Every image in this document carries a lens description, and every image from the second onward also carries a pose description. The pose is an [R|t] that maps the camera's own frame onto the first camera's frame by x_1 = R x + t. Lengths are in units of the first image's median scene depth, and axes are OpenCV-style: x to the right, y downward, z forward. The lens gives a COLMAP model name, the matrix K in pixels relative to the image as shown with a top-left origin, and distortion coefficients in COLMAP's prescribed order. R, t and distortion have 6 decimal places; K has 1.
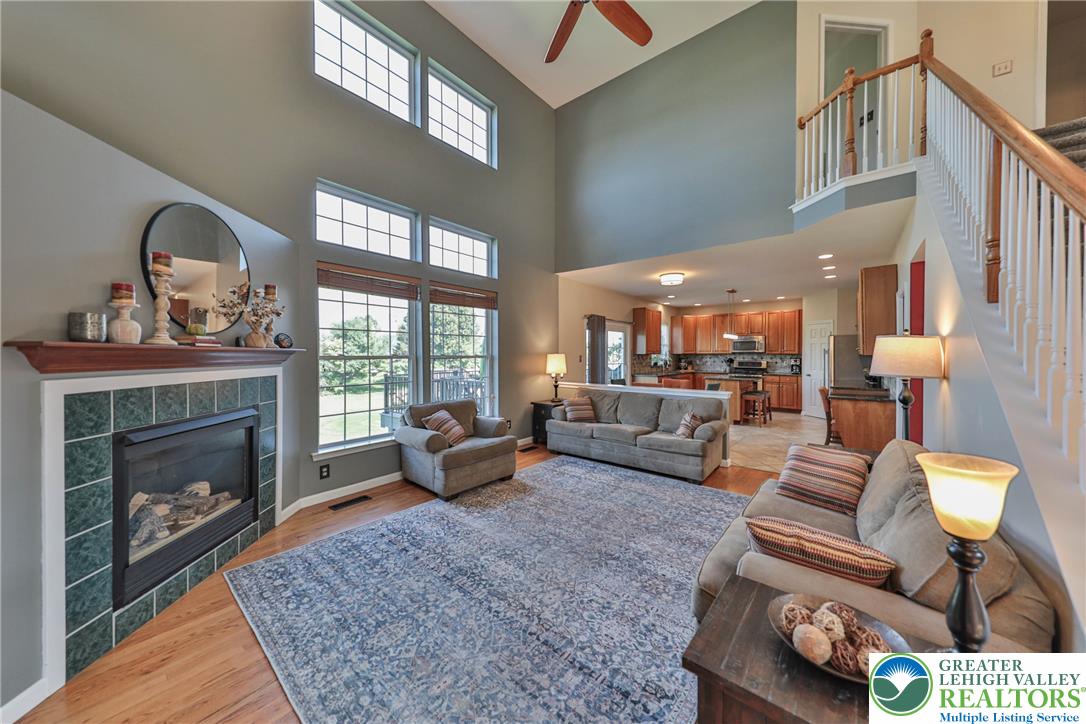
lens RADIAL K [[370.4, 0, 533.9], [0, 370.4, 358.3], [0, 0, 1]] dist [0.010066, -0.003276]
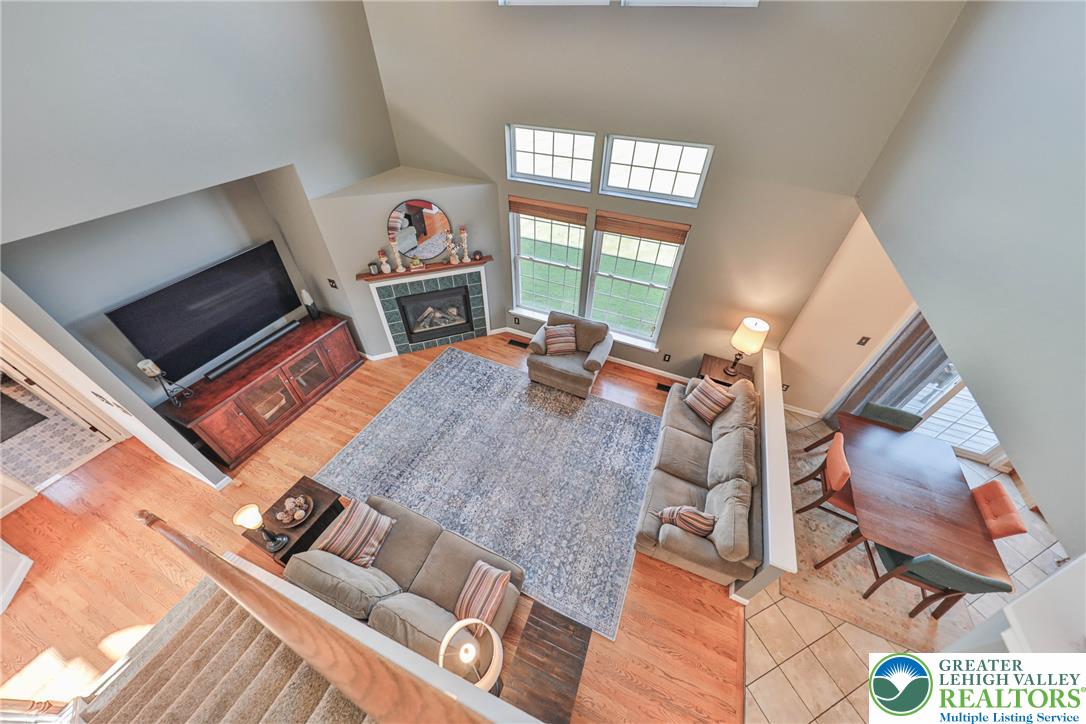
lens RADIAL K [[338.4, 0, 541.4], [0, 338.4, 355.5], [0, 0, 1]] dist [0.007385, -0.000018]
pose [[0.303173, 0.634134, -0.711309, 0.757185], [-0.031371, 0.752676, 0.657643, -0.664592], [0.952419, -0.177065, 0.248084, 0.715477]]
